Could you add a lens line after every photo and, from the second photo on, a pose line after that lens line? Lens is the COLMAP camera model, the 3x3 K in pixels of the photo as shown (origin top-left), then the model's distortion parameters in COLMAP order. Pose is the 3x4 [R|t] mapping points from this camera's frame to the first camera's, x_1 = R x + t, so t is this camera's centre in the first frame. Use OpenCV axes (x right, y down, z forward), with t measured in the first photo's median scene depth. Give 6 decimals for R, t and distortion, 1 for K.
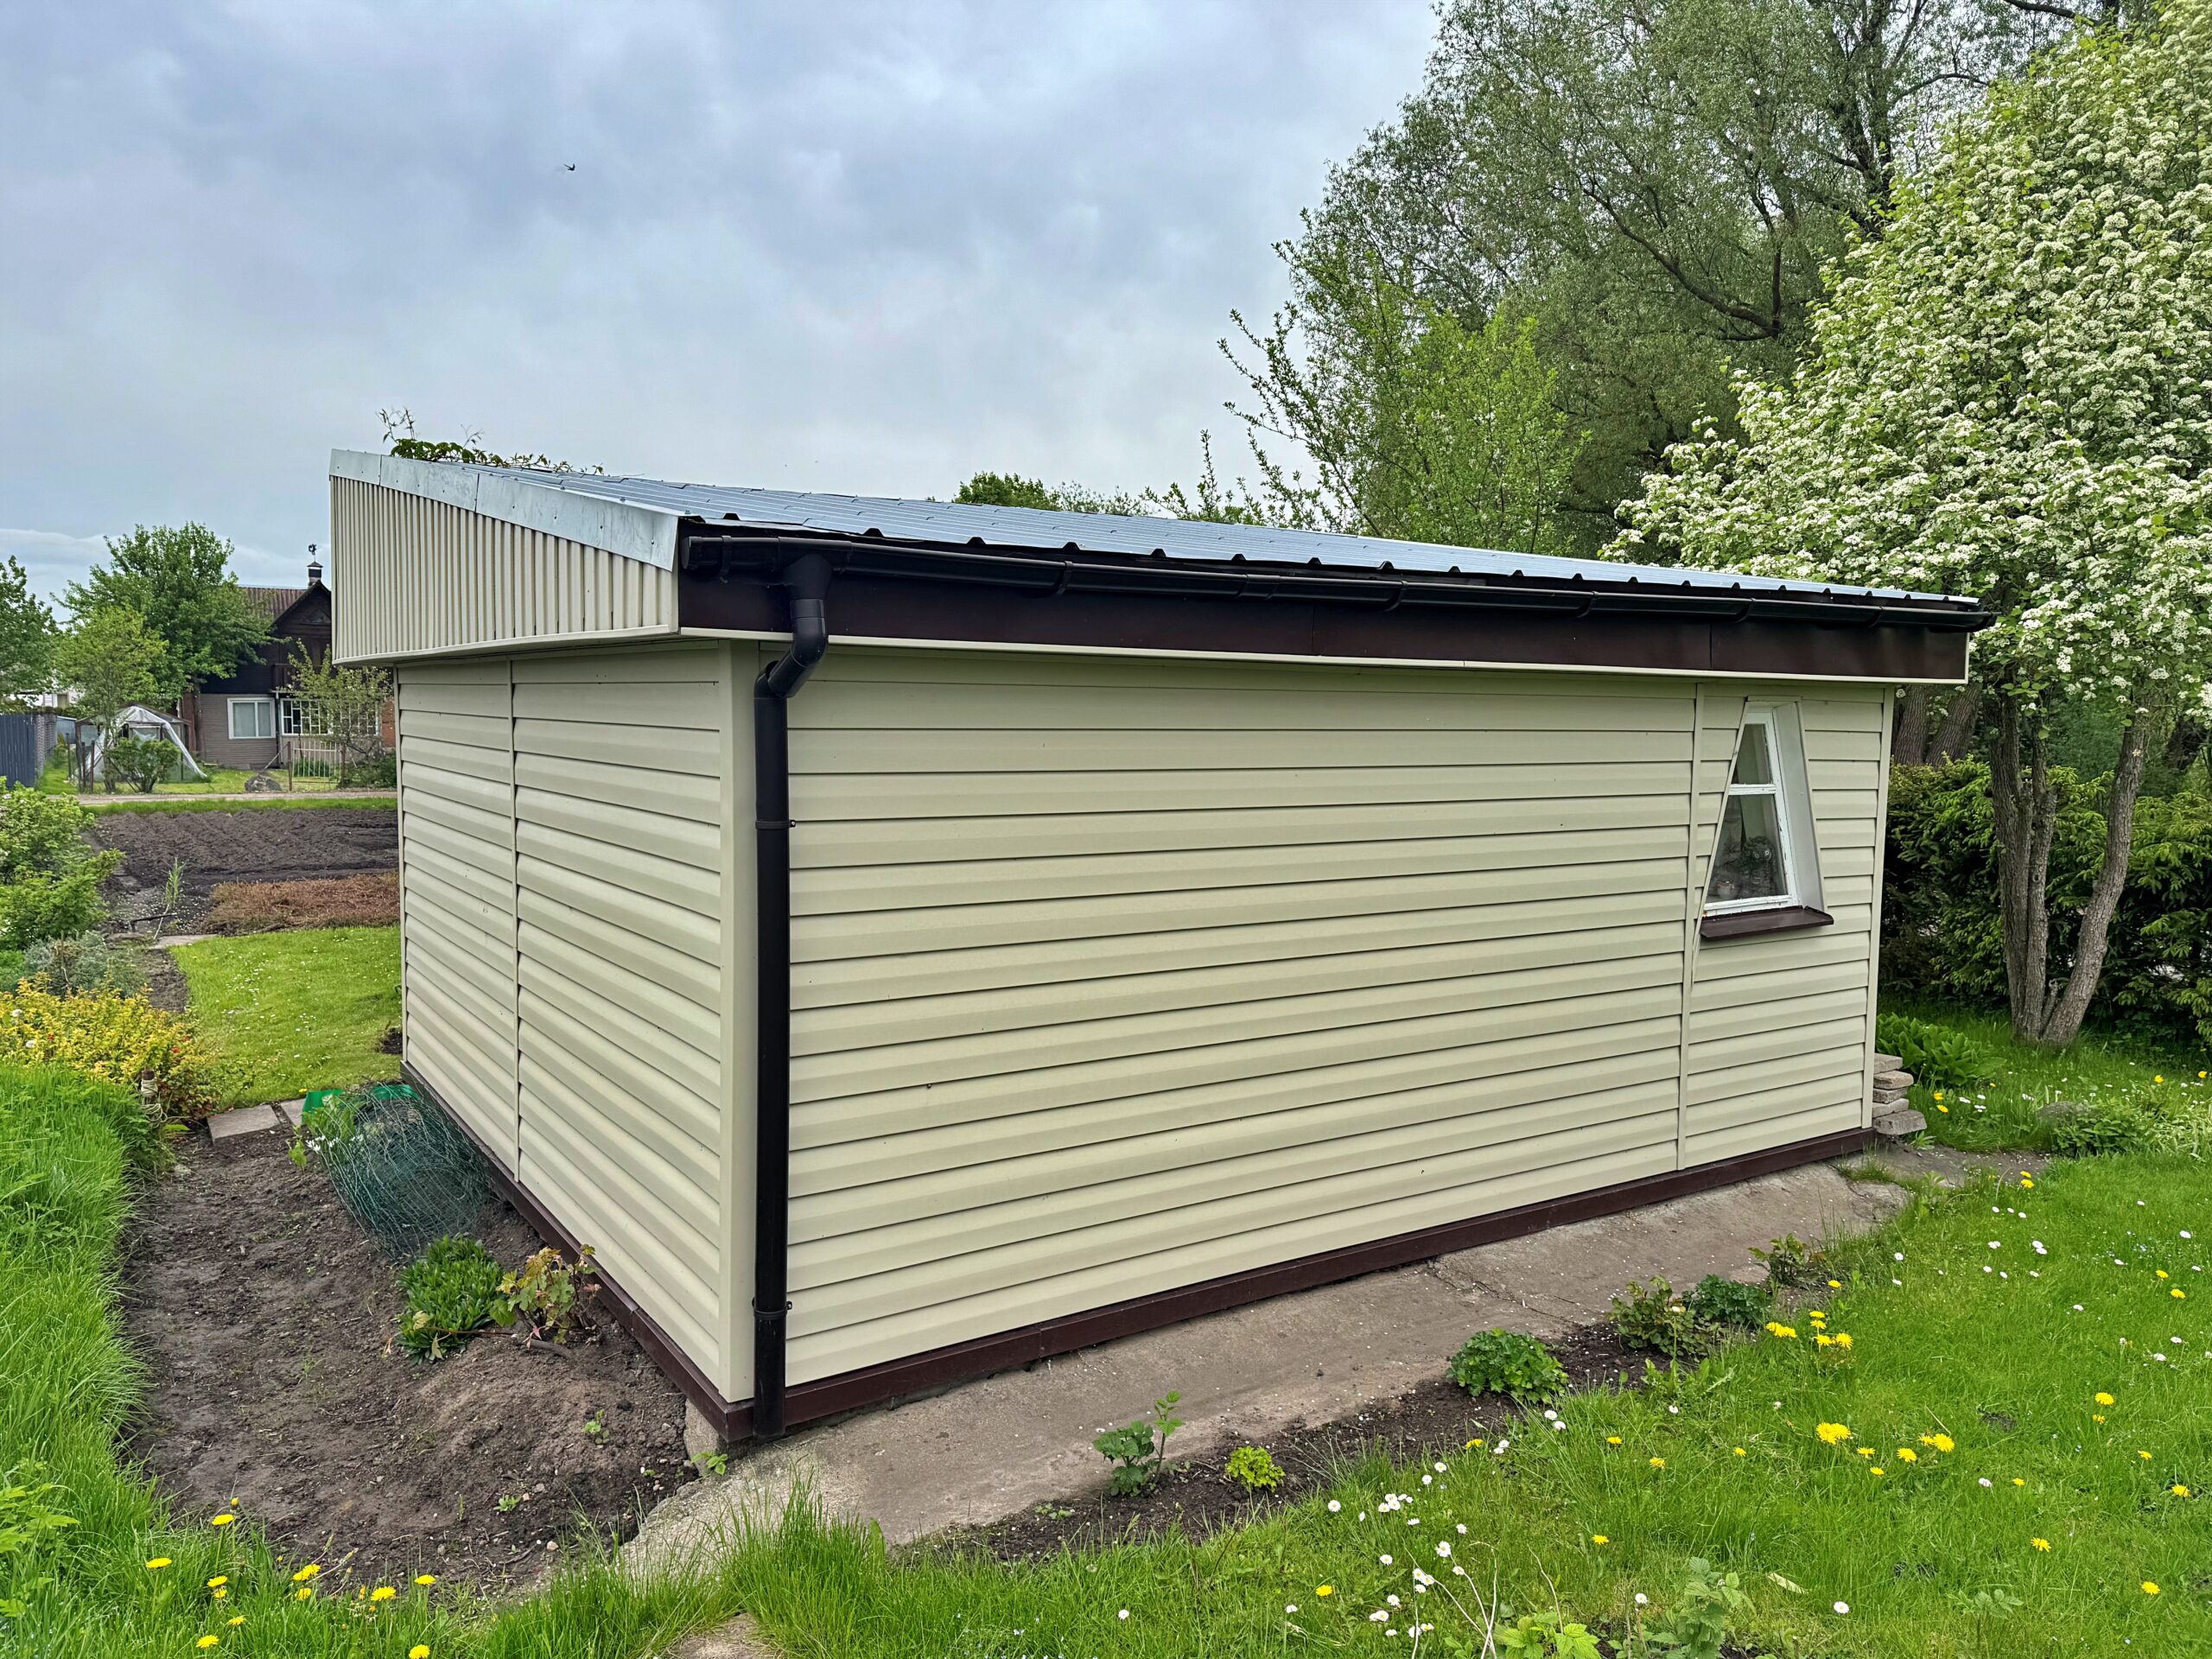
lens RADIAL K [[1576.6, 0, 1105.4], [0, 1576.6, 833.3], [0, 0, 1]] dist [0.023956, -0.009226]
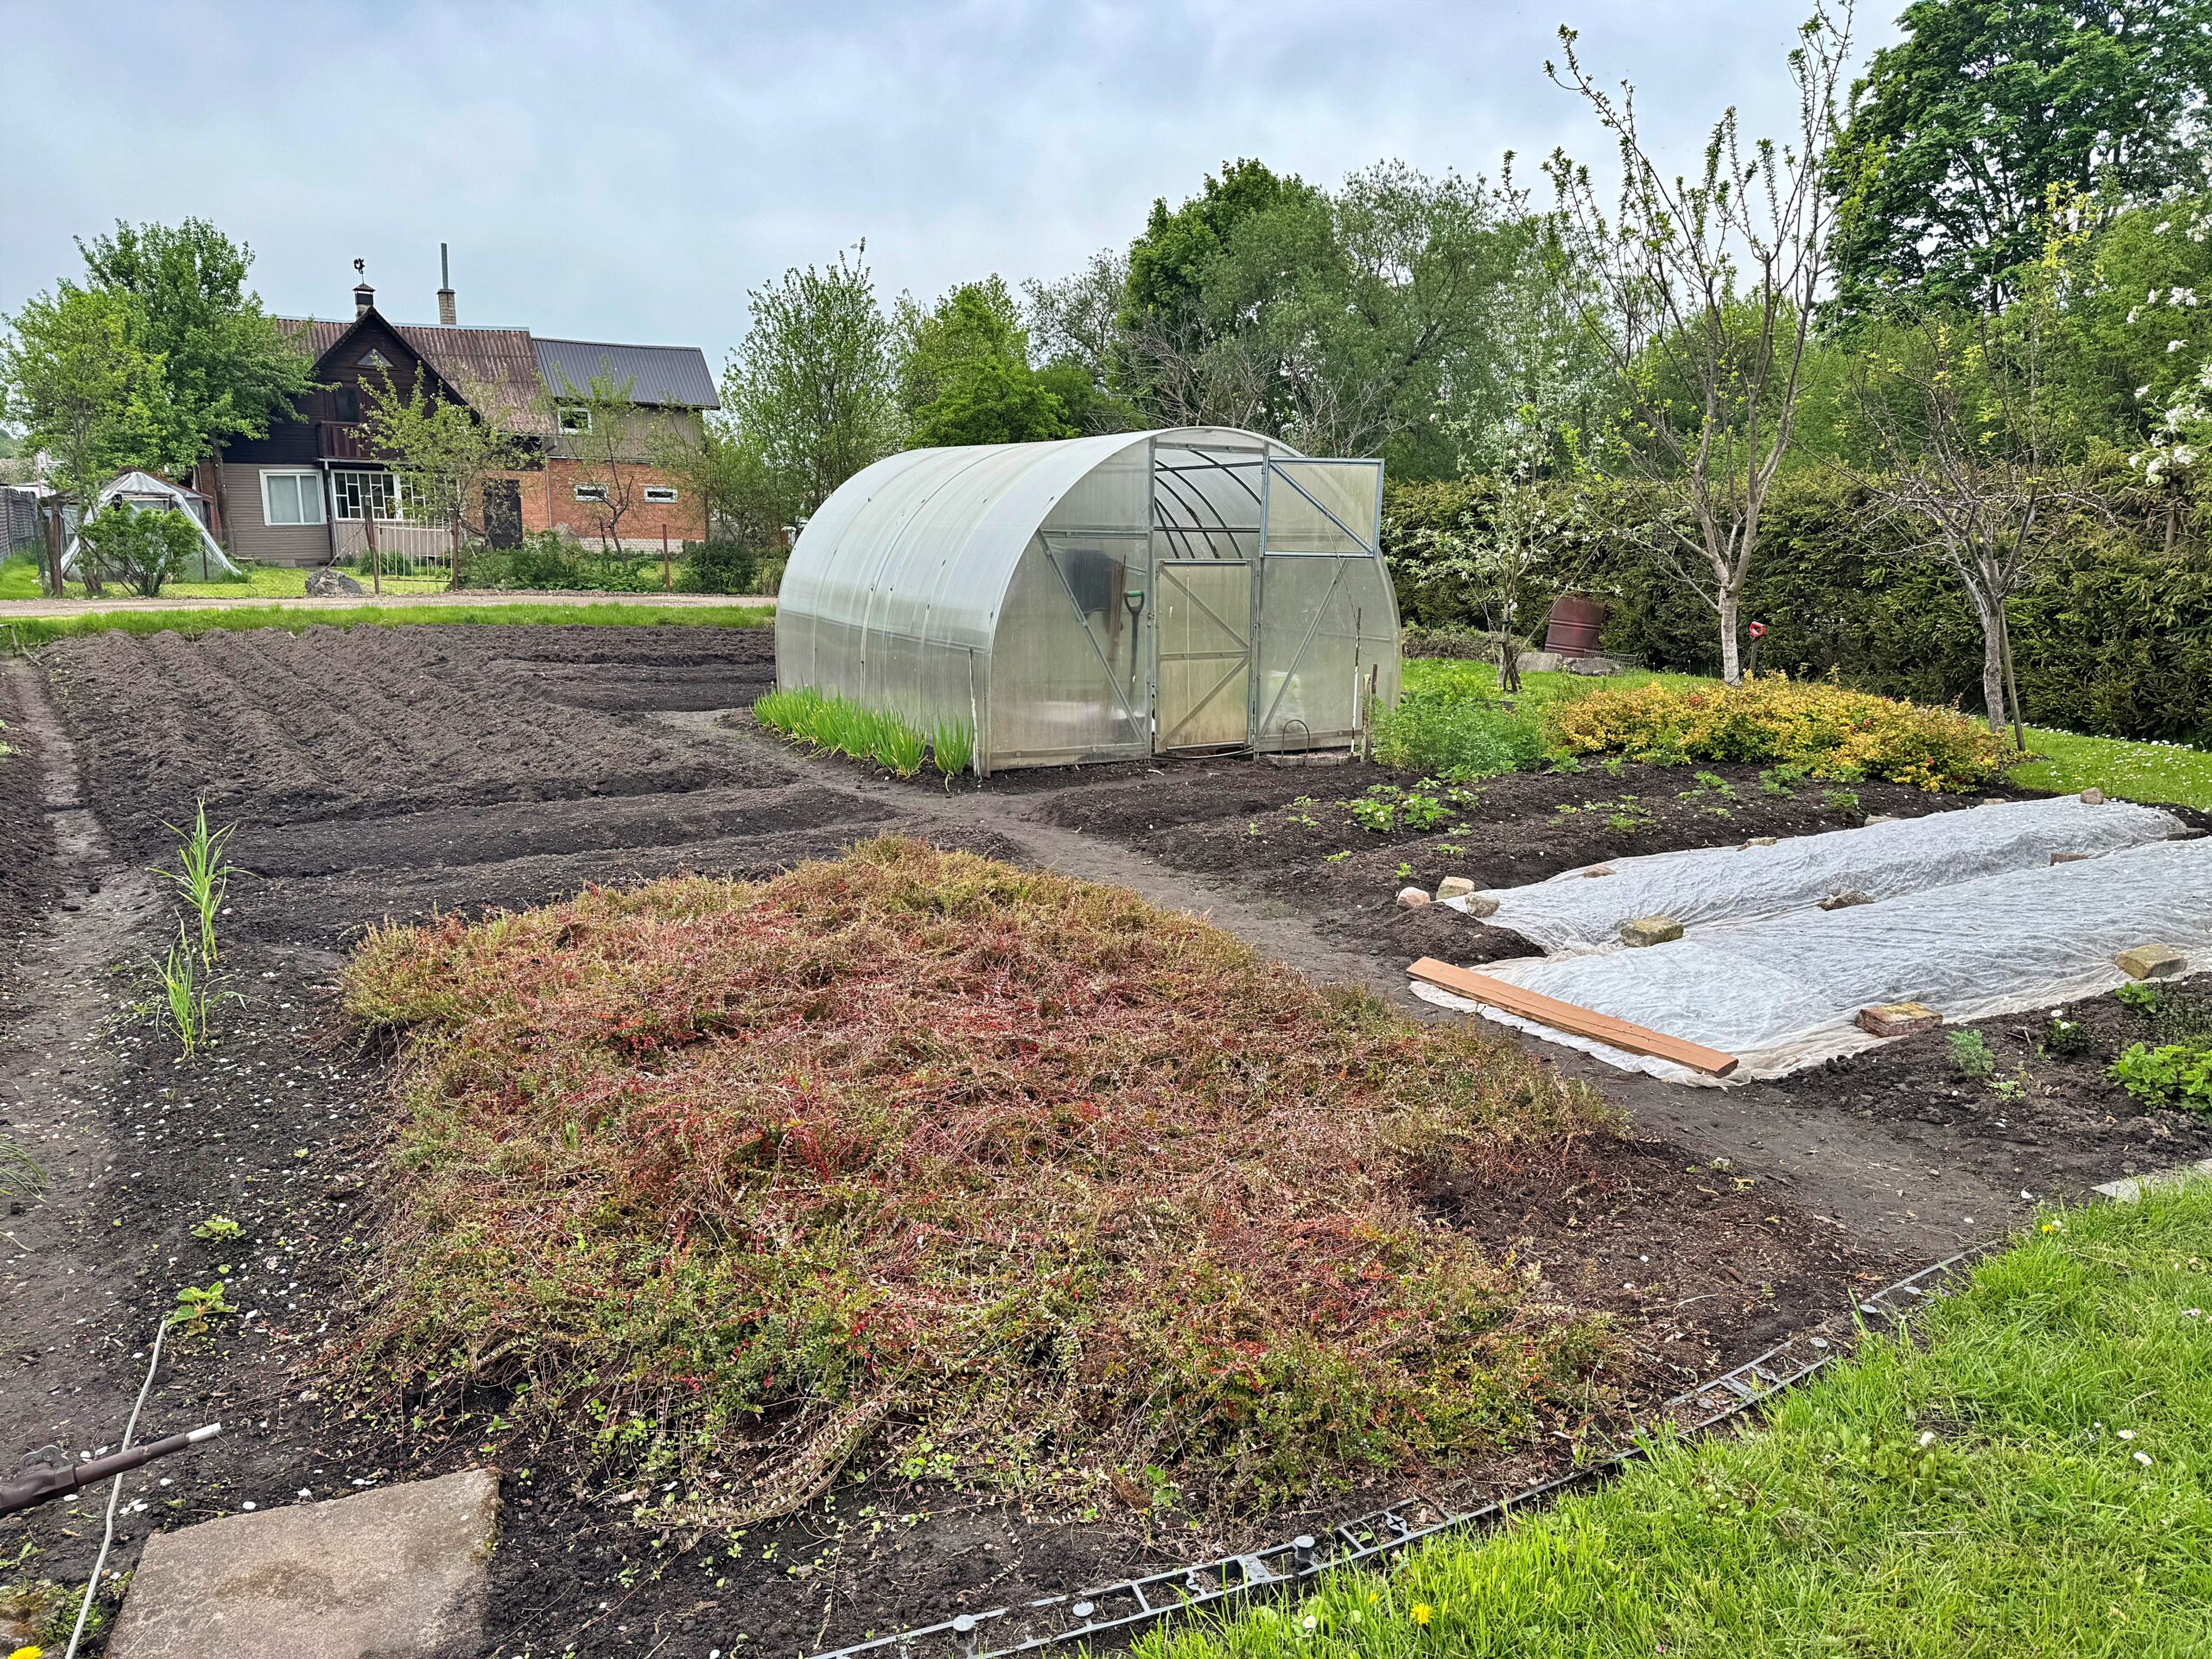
lens RADIAL K [[1576.6, 0, 1107.4], [0, 1576.6, 829.5], [0, 0, 1]] dist [0.023956, -0.009226]
pose [[0.999875, 0.001016, -0.015780, -0.155466], [0.000848, 0.993047, 0.117711, -0.005755], [0.015790, -0.117710, 0.992922, 0.268009]]
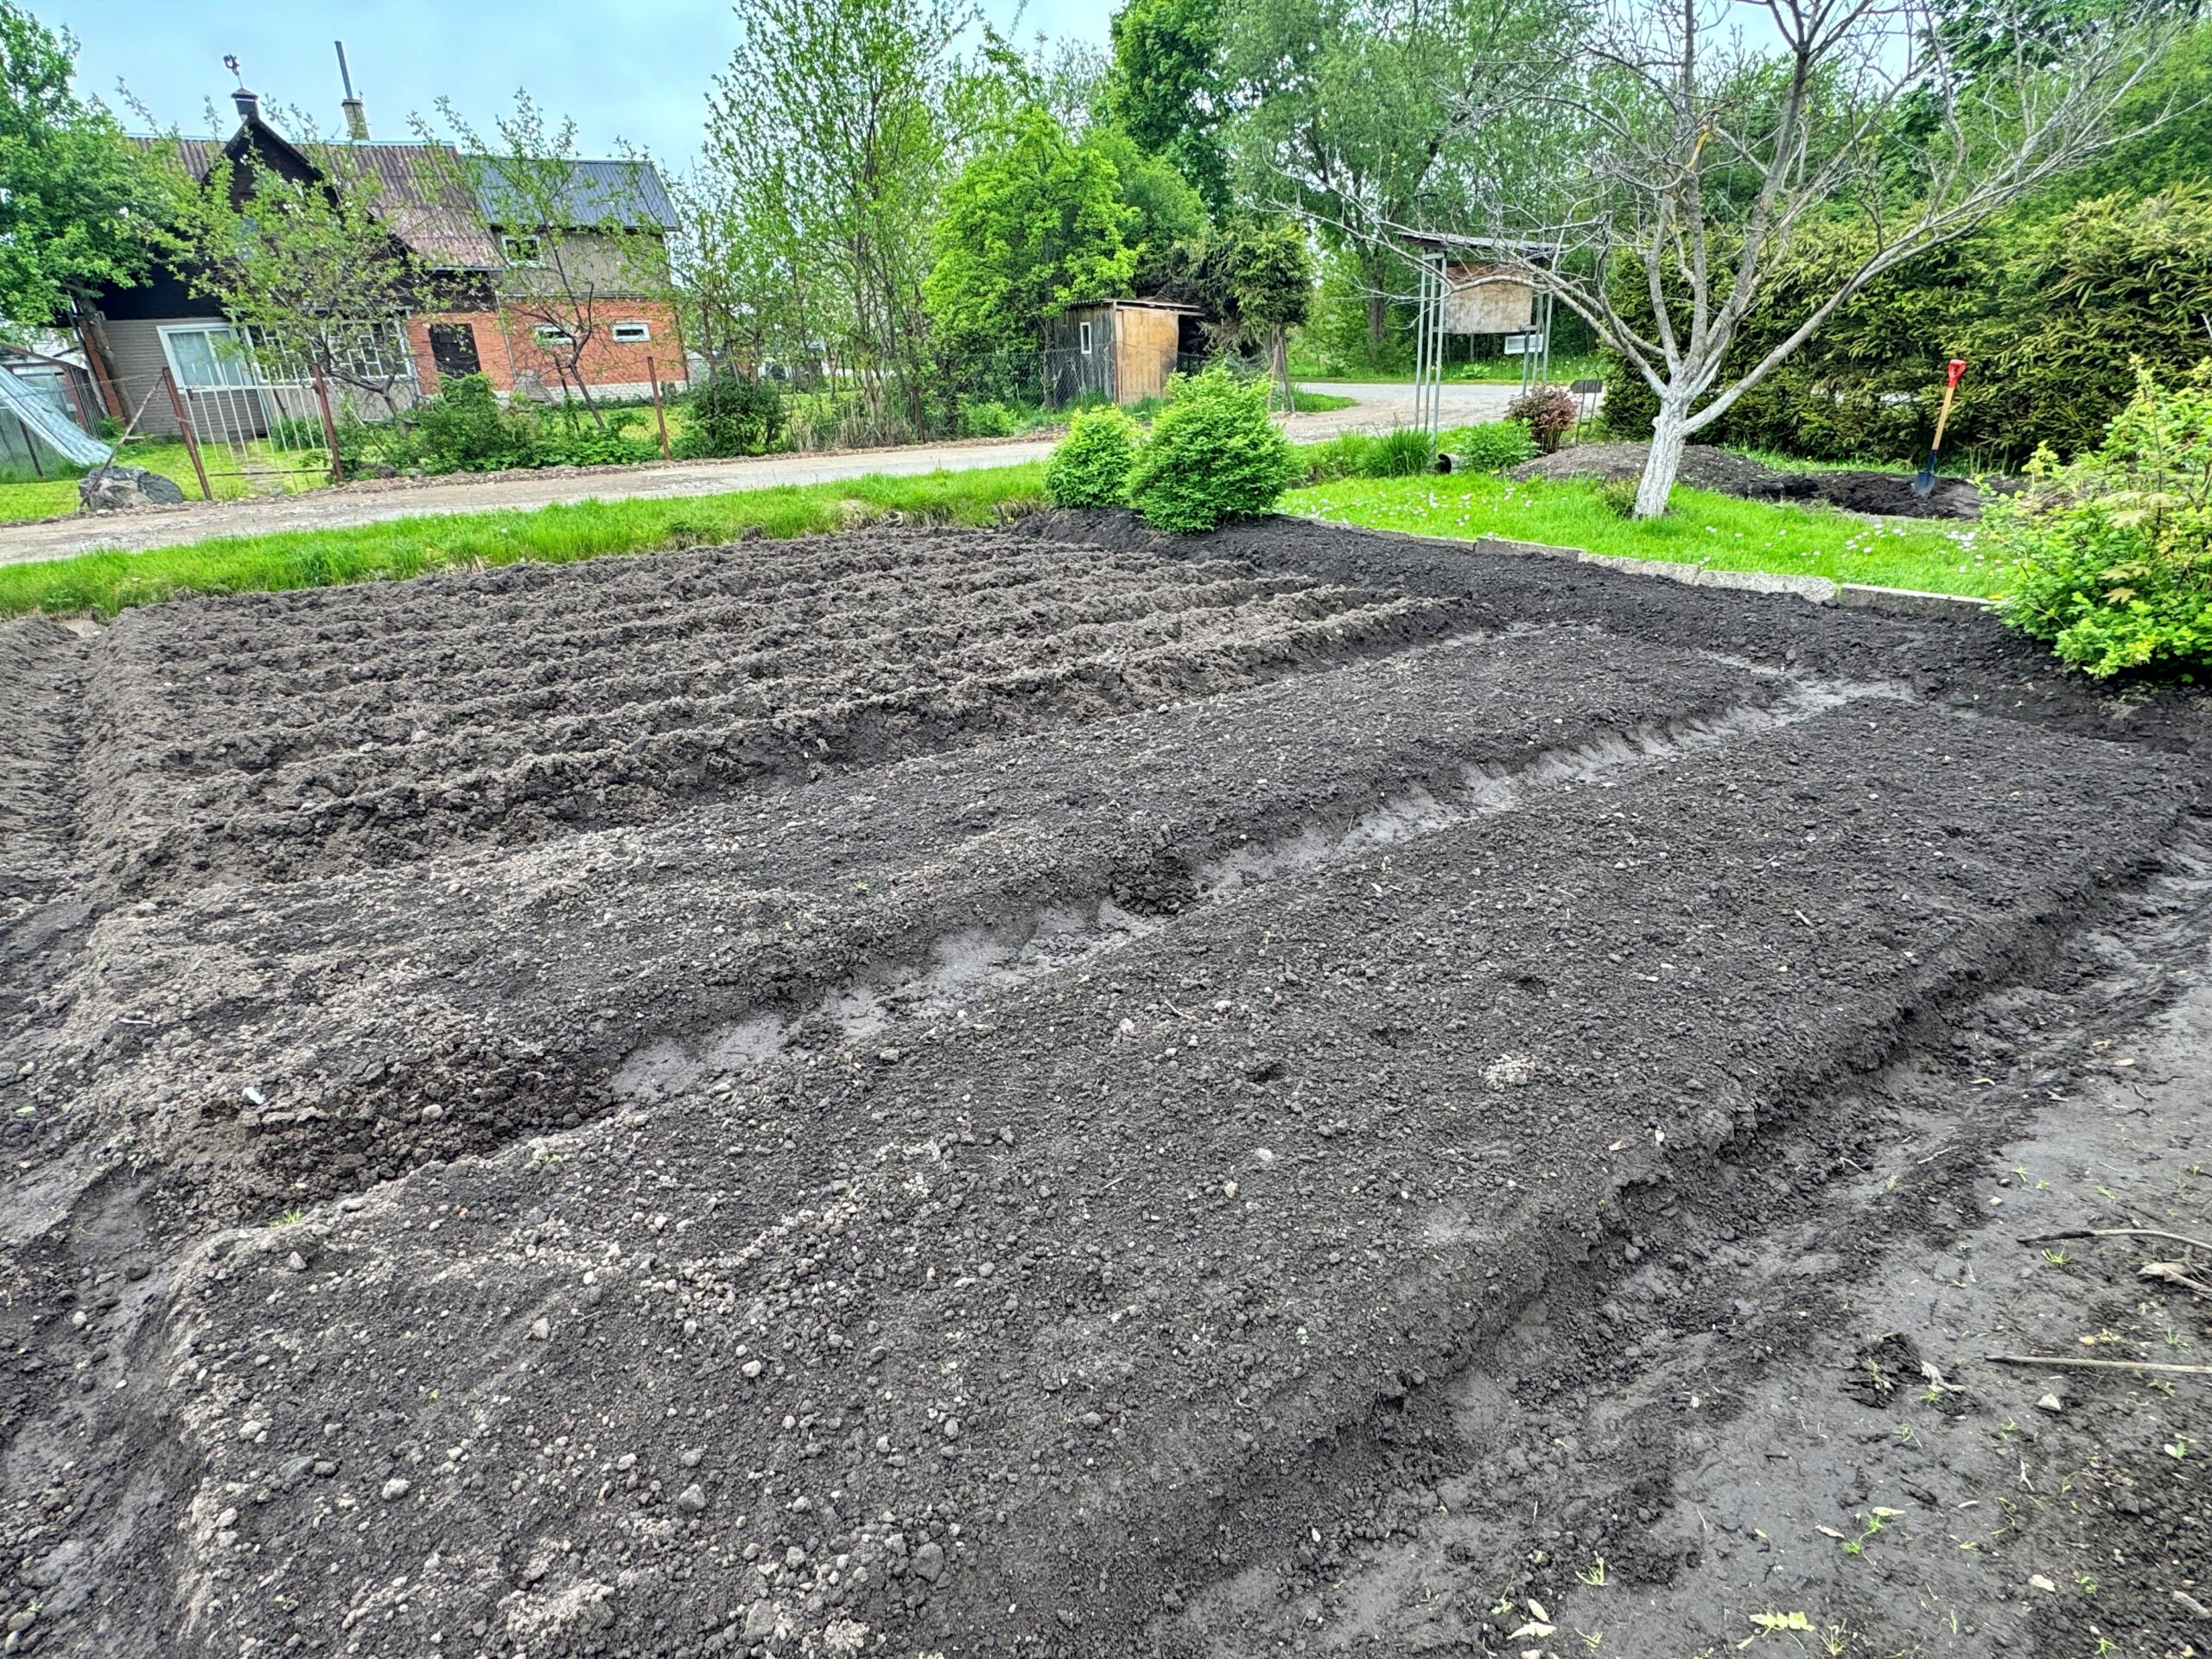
lens RADIAL K [[1181.8, 0, 1097.2], [0, 1181.8, 829.0], [0, 0, 1]] dist [-0.001640, 0.002750]
pose [[0.996145, -0.077587, 0.040929, -0.225440], [0.061025, 0.948112, 0.312026, -0.020032], [-0.063015, -0.308326, 0.949192, 0.493220]]
